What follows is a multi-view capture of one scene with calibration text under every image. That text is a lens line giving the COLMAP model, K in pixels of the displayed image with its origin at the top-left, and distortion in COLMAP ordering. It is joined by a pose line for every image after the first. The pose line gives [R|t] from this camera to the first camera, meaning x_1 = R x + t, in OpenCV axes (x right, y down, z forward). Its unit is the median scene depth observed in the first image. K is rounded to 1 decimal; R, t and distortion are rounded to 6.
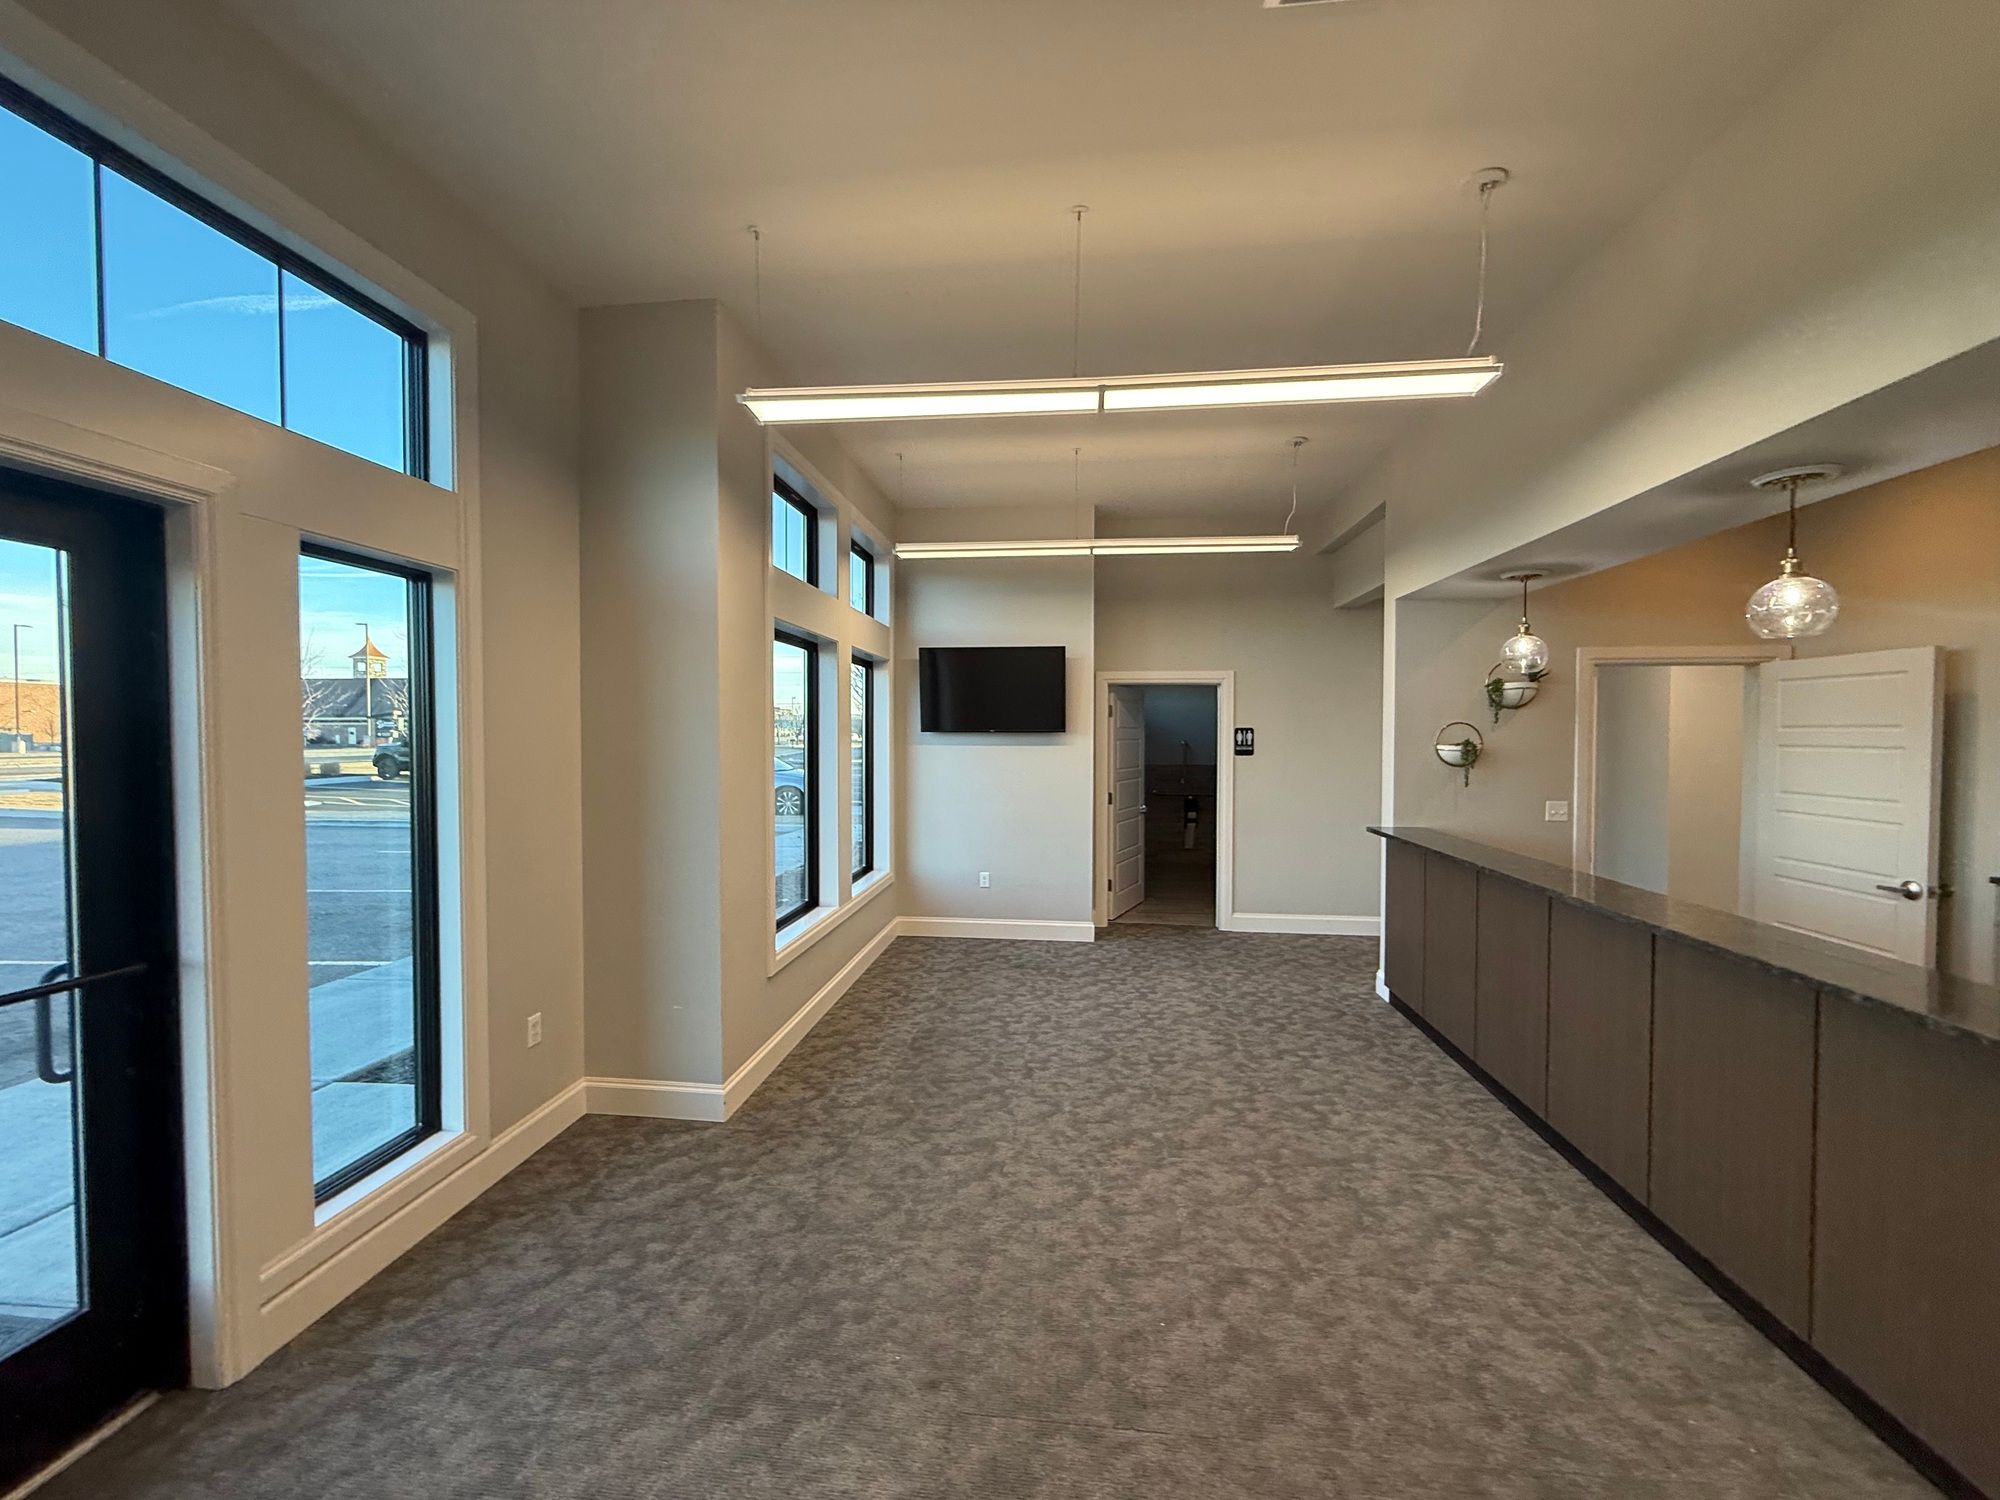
lens RADIAL K [[794.6, 0, 990.7], [0, 794.6, 746.3], [0, 0, 1]] dist [-0.002526, 0.000441]
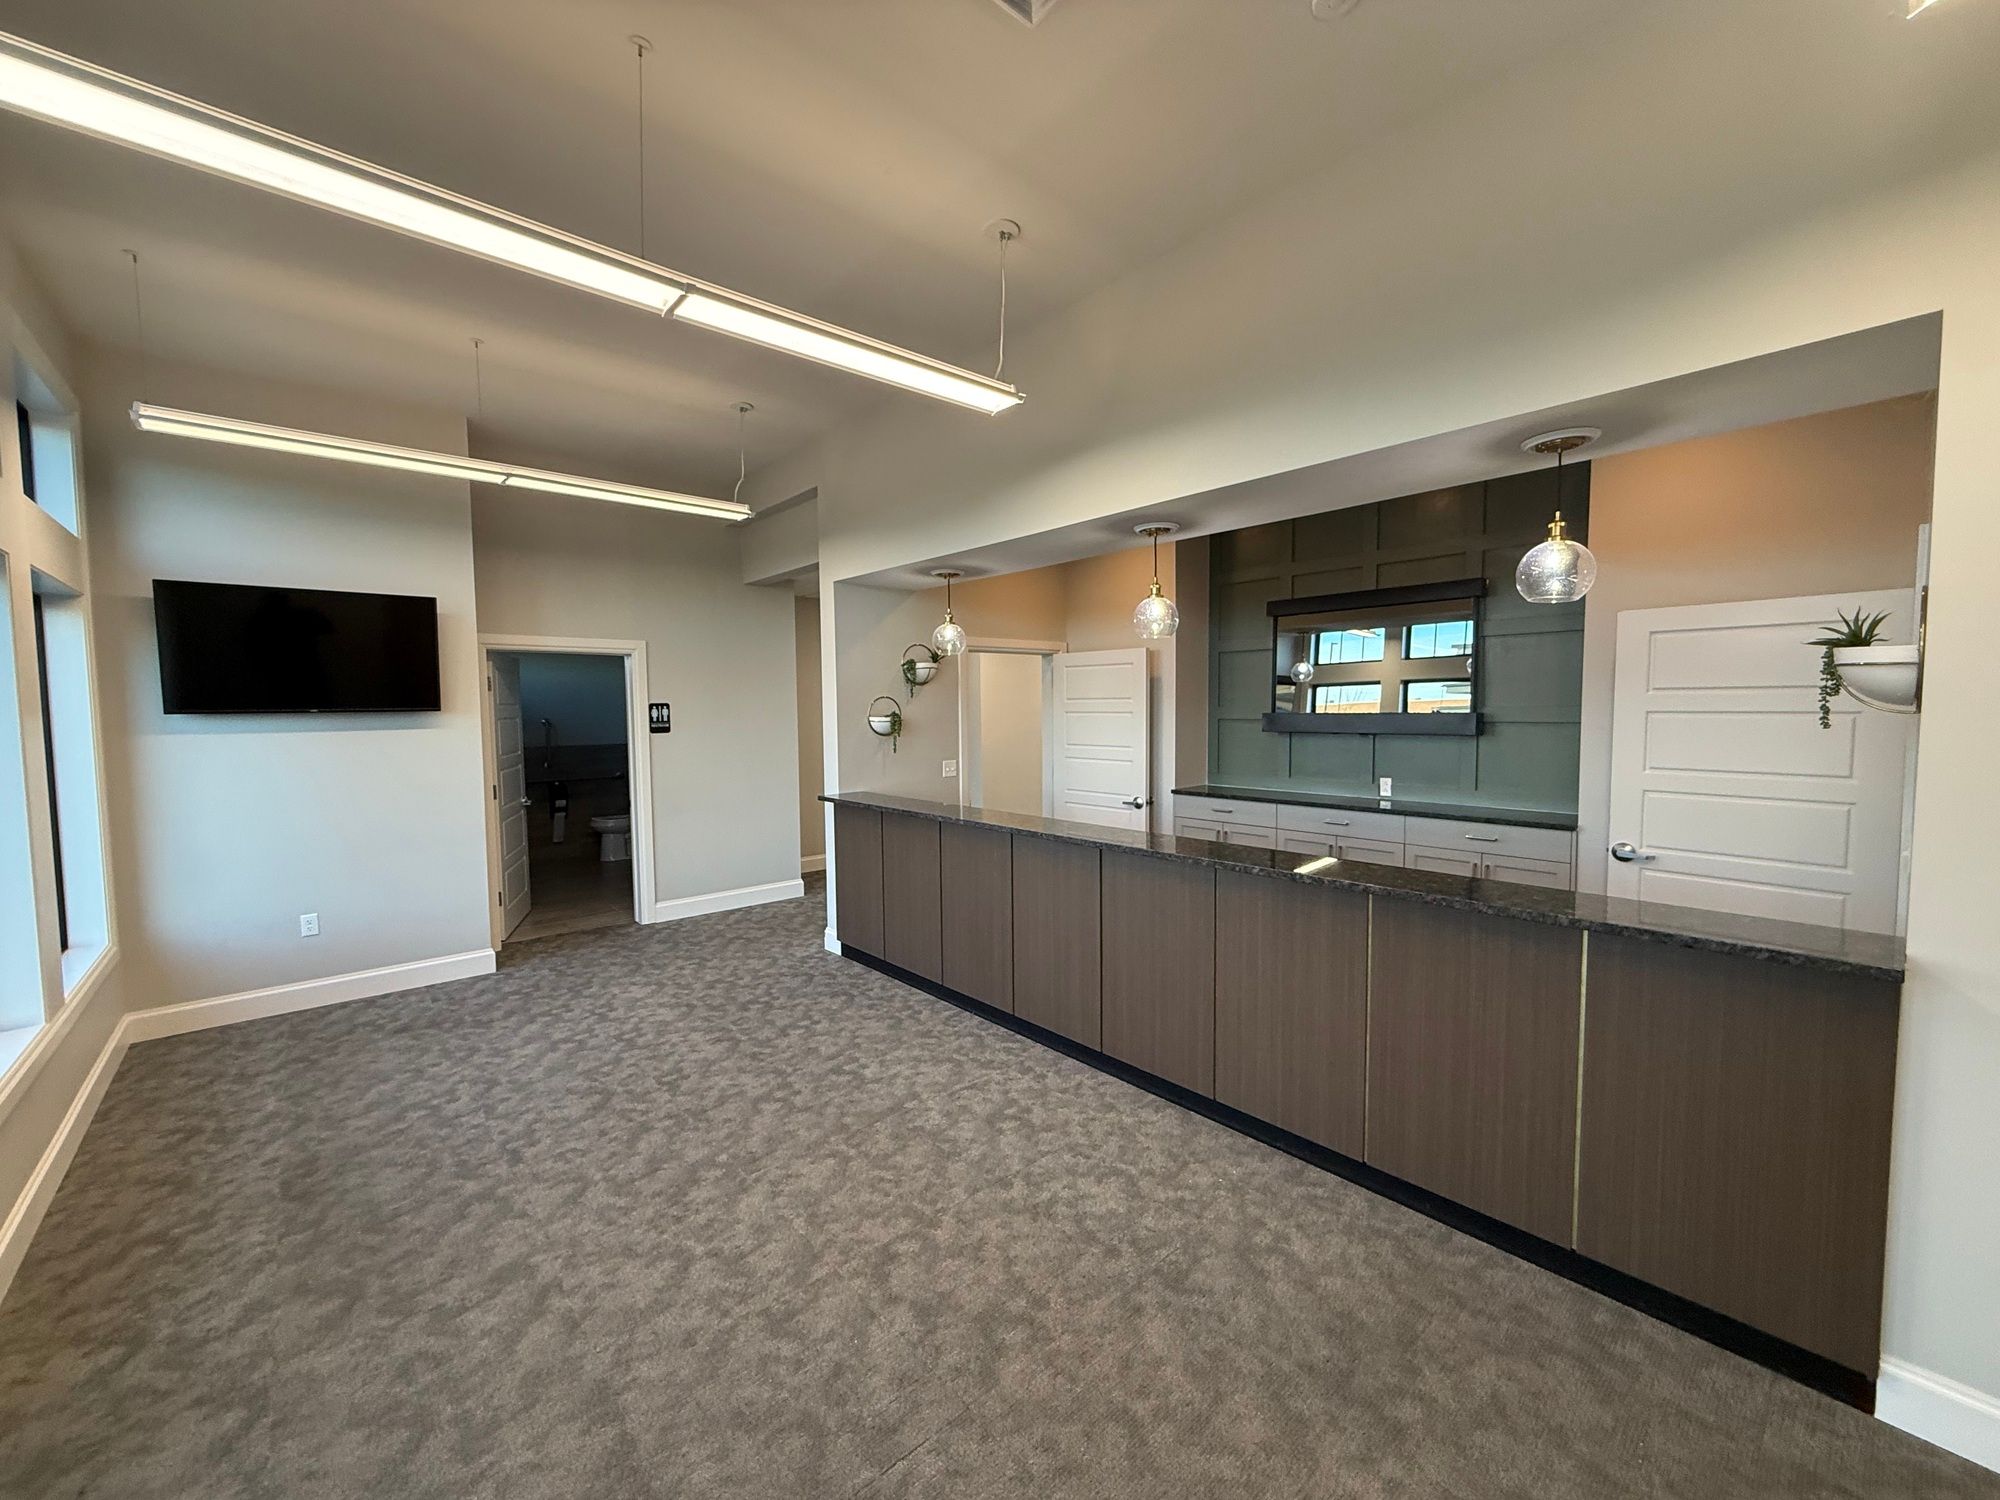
lens RADIAL K [[794.6, 0, 1012.5], [0, 794.6, 745.6], [0, 0, 1]] dist [-0.002526, 0.000441]
pose [[0.670224, -0.048082, 0.740599, -0.168566], [0.025306, 0.998799, 0.041944, -0.004006], [-0.741727, -0.009370, 0.670636, 0.128537]]
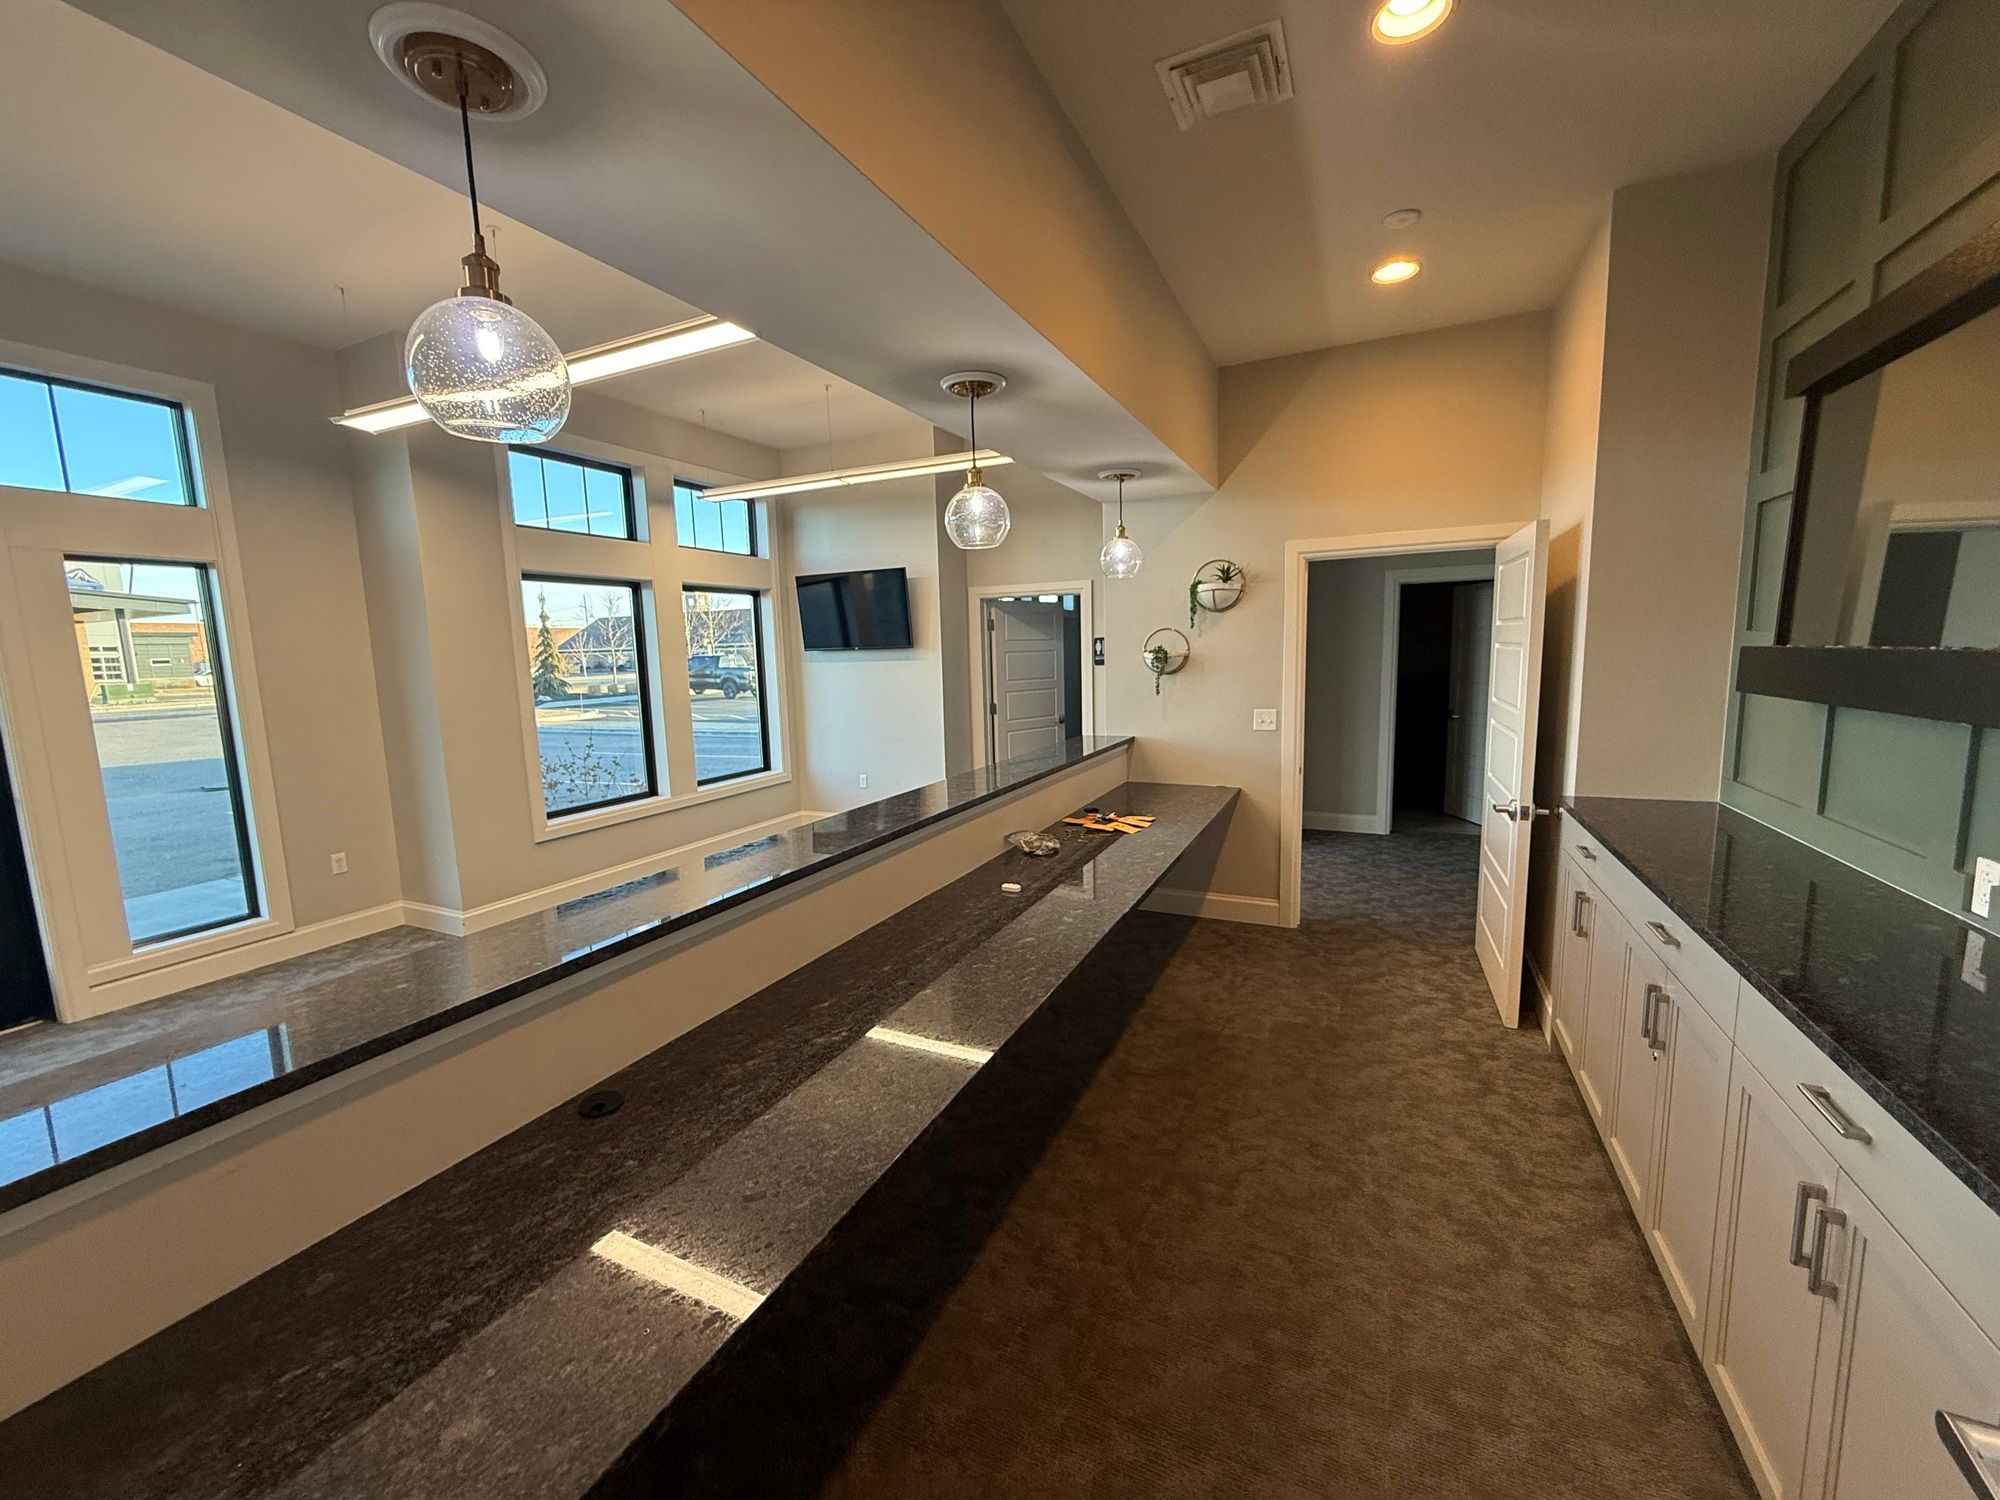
lens RADIAL K [[794.6, 0, 1020.2], [0, 794.6, 752.4], [0, 0, 1]] dist [-0.002526, 0.000441]
pose [[0.946452, 0.012718, -0.322594, 0.940725], [0.025628, 0.993111, 0.114342, 0.006694], [0.321826, -0.116486, 0.939606, 0.019254]]
